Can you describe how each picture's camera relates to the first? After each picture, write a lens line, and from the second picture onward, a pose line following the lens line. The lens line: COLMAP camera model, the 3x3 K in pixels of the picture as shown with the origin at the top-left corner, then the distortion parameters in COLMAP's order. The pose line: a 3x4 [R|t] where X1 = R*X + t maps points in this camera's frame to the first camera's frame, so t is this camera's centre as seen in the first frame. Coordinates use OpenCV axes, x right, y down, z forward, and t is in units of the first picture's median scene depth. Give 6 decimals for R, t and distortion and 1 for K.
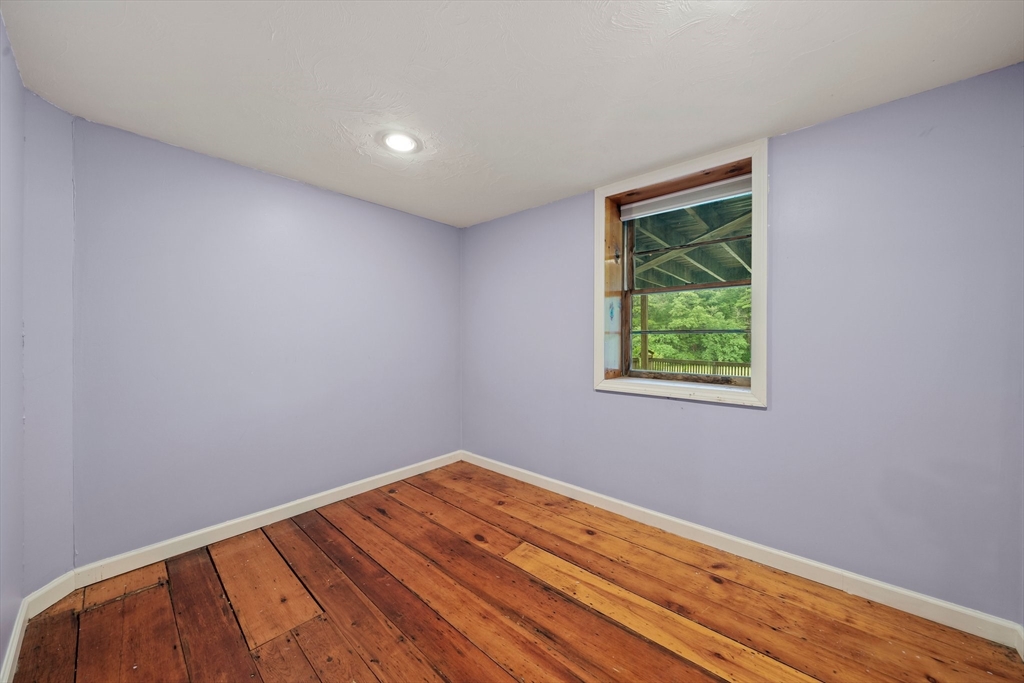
lens RADIAL K [[370.3, 0, 508.8], [0, 370.3, 344.4], [0, 0, 1]] dist [-0.006848, 0.000309]
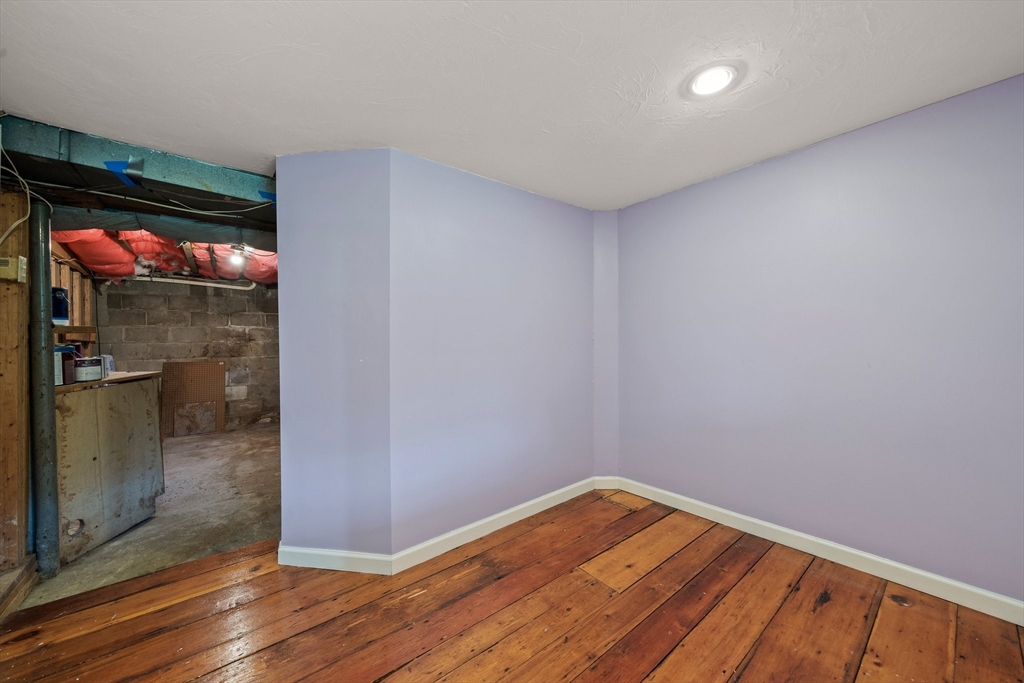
lens RADIAL K [[370.3, 0, 519.7], [0, 370.3, 339.9], [0, 0, 1]] dist [-0.006848, 0.000309]
pose [[-0.158271, 0.000544, -0.987396, 0.500994], [-0.001198, 0.999999, 0.000743, -0.017337], [0.987395, 0.001300, -0.158270, 0.710307]]
